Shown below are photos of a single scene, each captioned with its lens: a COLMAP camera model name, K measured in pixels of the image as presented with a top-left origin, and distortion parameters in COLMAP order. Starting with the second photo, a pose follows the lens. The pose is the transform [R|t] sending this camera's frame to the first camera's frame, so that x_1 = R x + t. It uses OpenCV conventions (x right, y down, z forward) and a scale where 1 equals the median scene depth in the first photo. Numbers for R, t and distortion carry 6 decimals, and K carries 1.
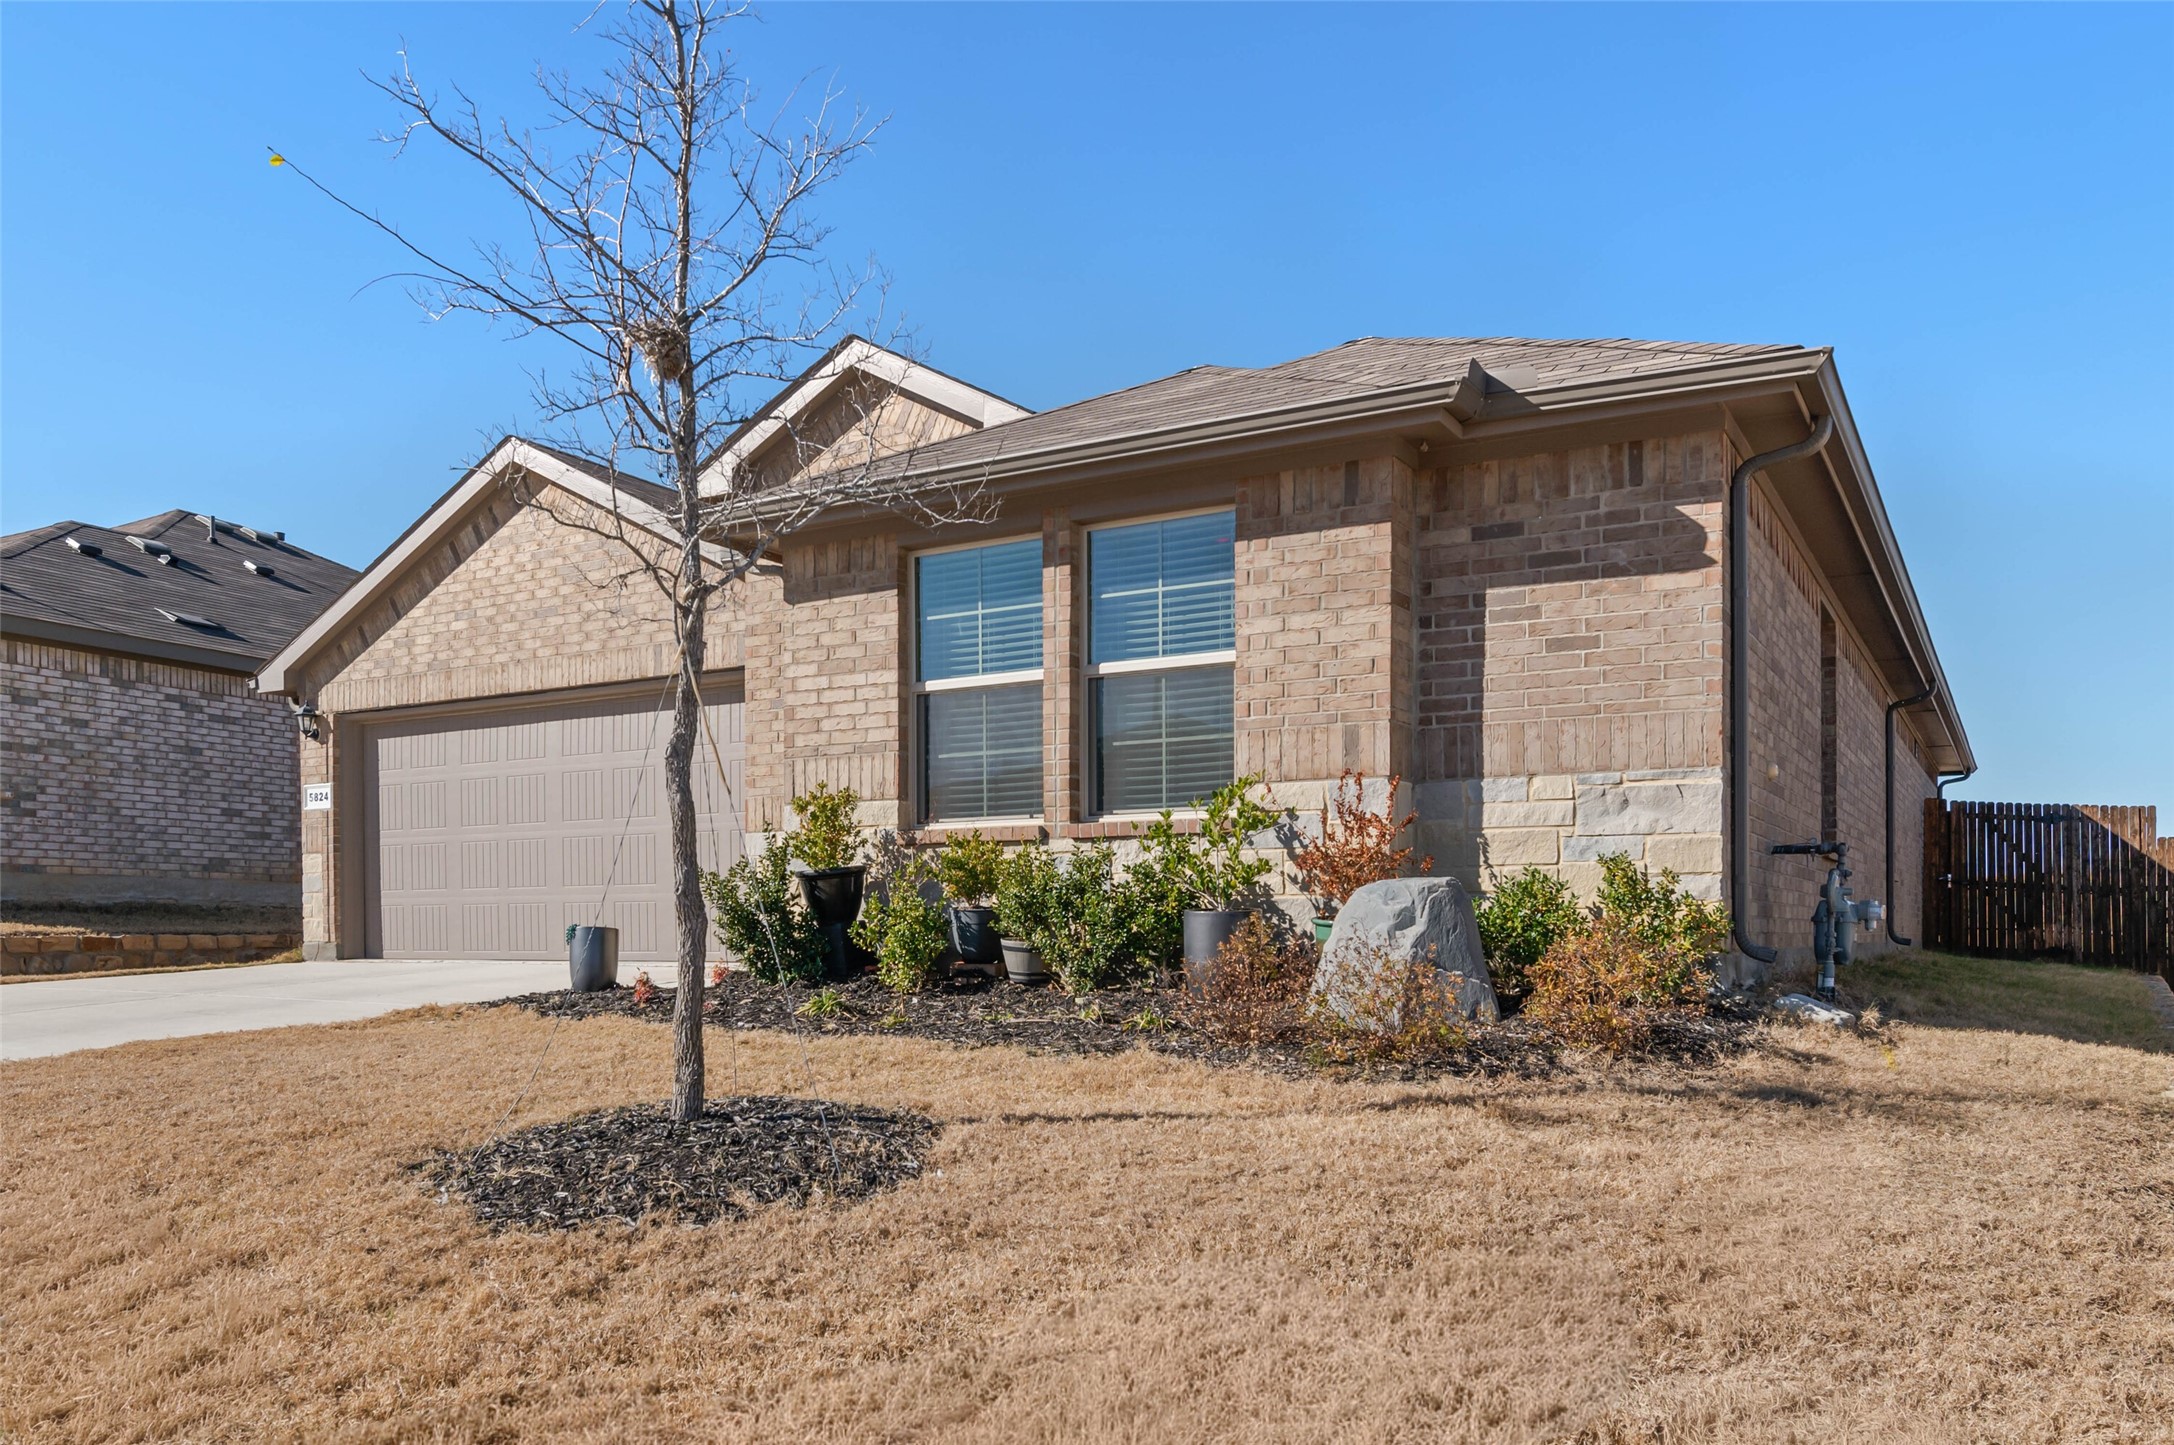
lens RADIAL K [[1611.1, 0, 1087.0], [0, 1611.1, 722.5], [0, 0, 1]] dist [0.003160, 0.001302]
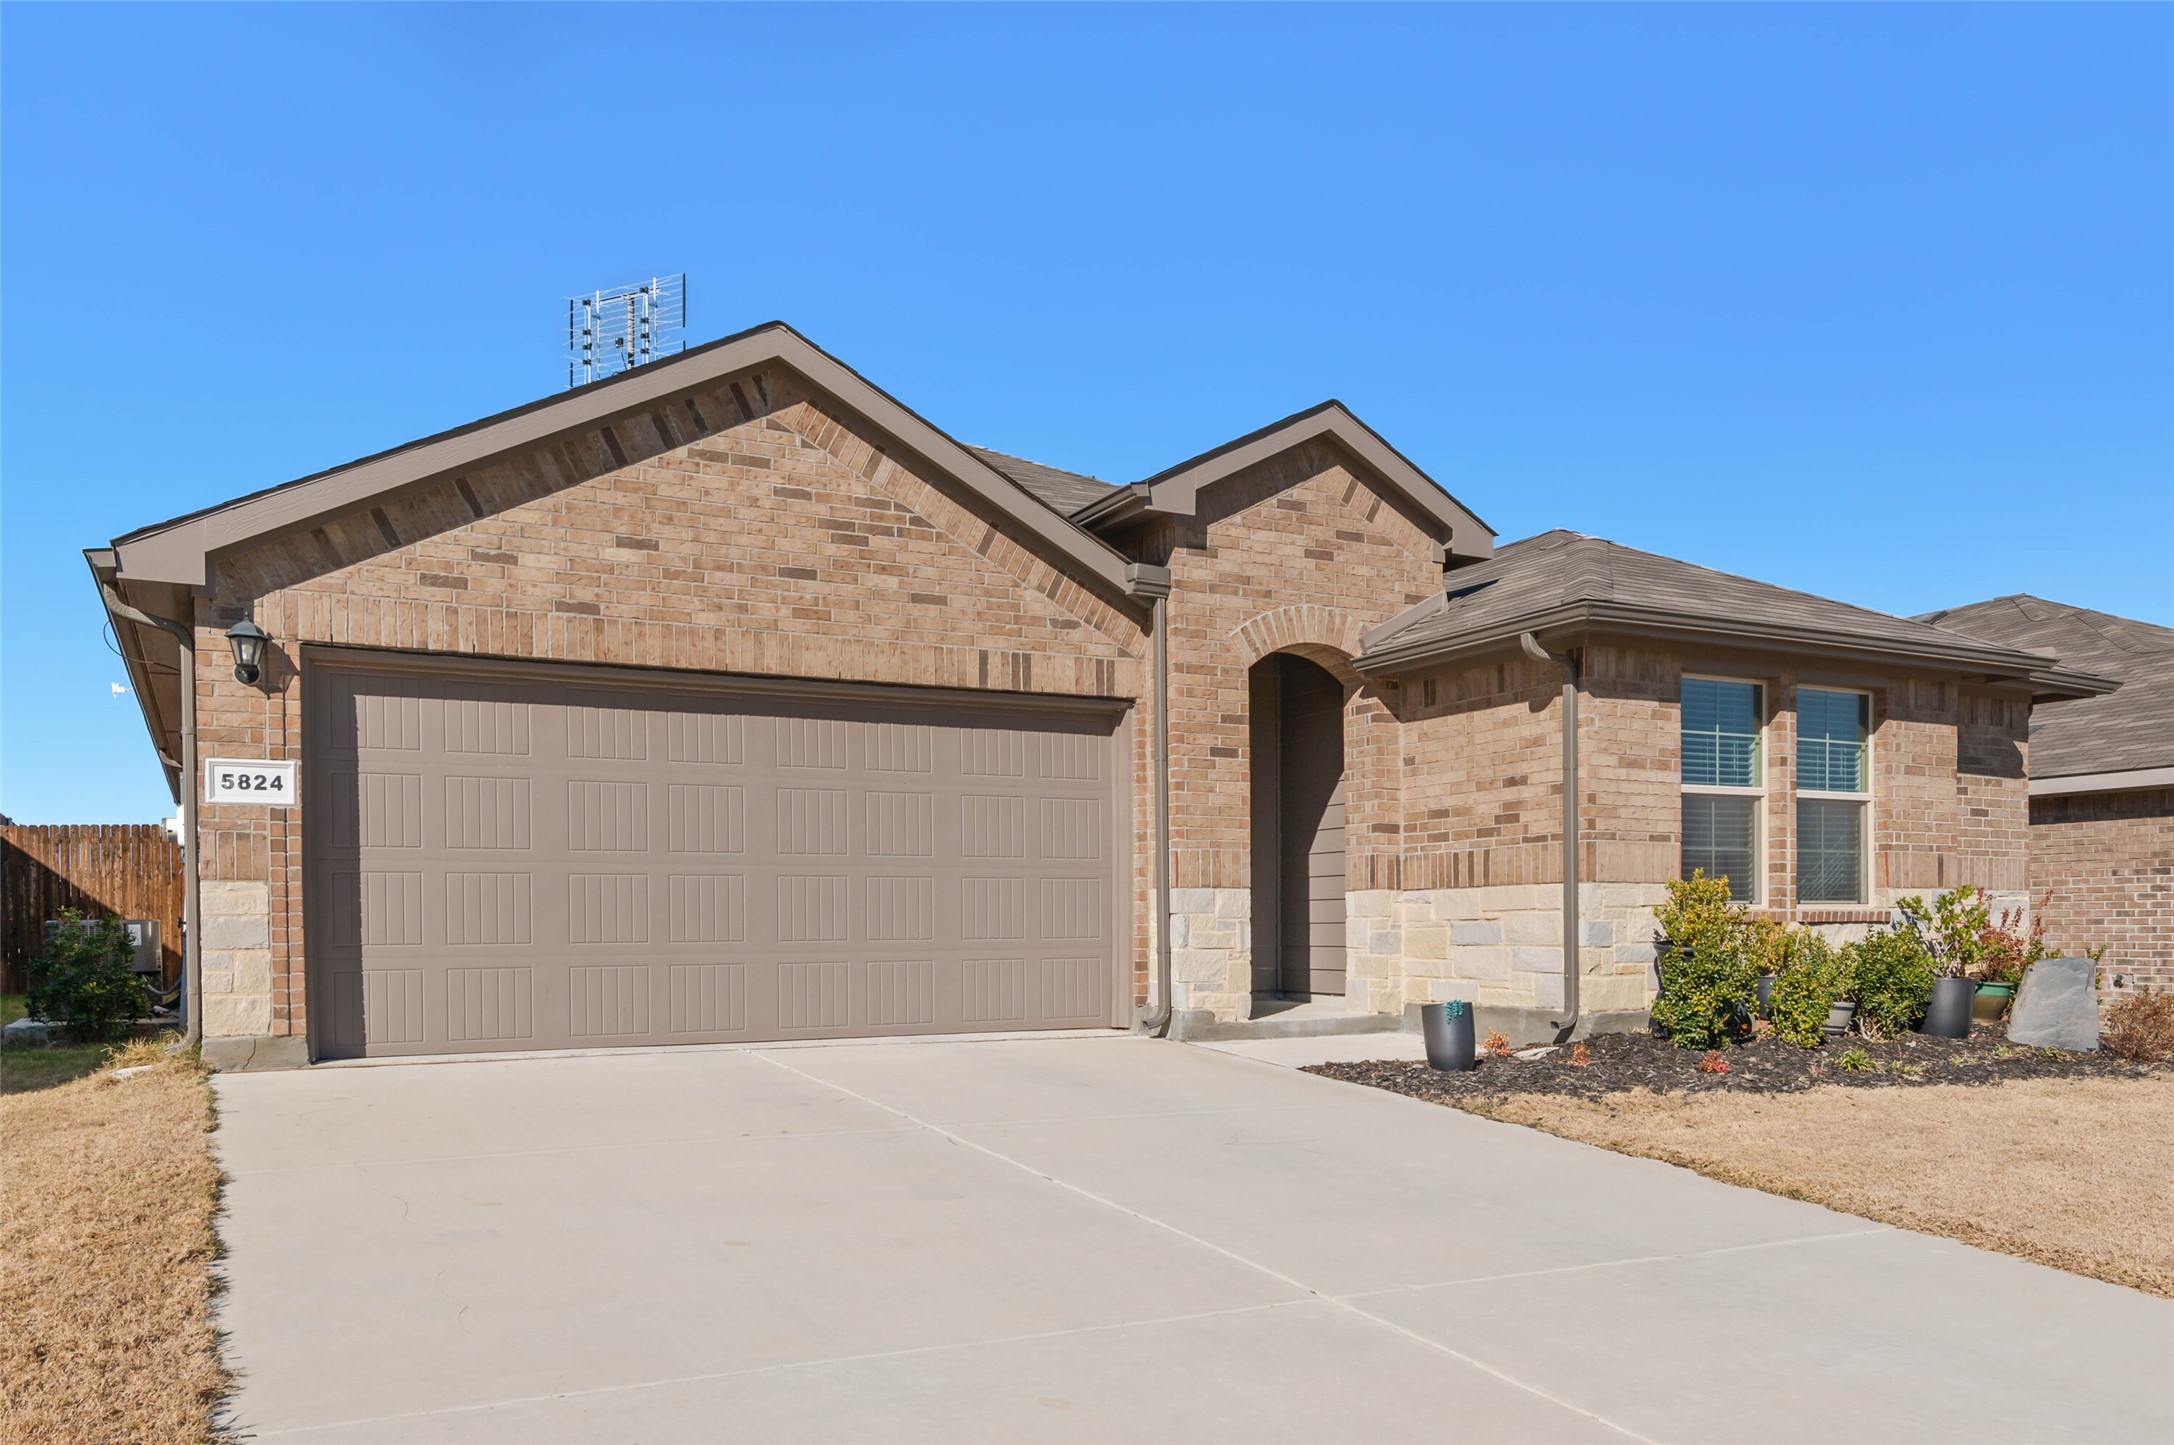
lens RADIAL K [[1611.1, 0, 1087.0], [0, 1611.1, 722.5], [0, 0, 1]] dist [0.003160, 0.001302]
pose [[0.527549, 0.105600, 0.842936, -0.861364], [-0.105692, 0.992693, -0.058214, 0.028951], [-0.842924, -0.058381, 0.534856, 0.472857]]
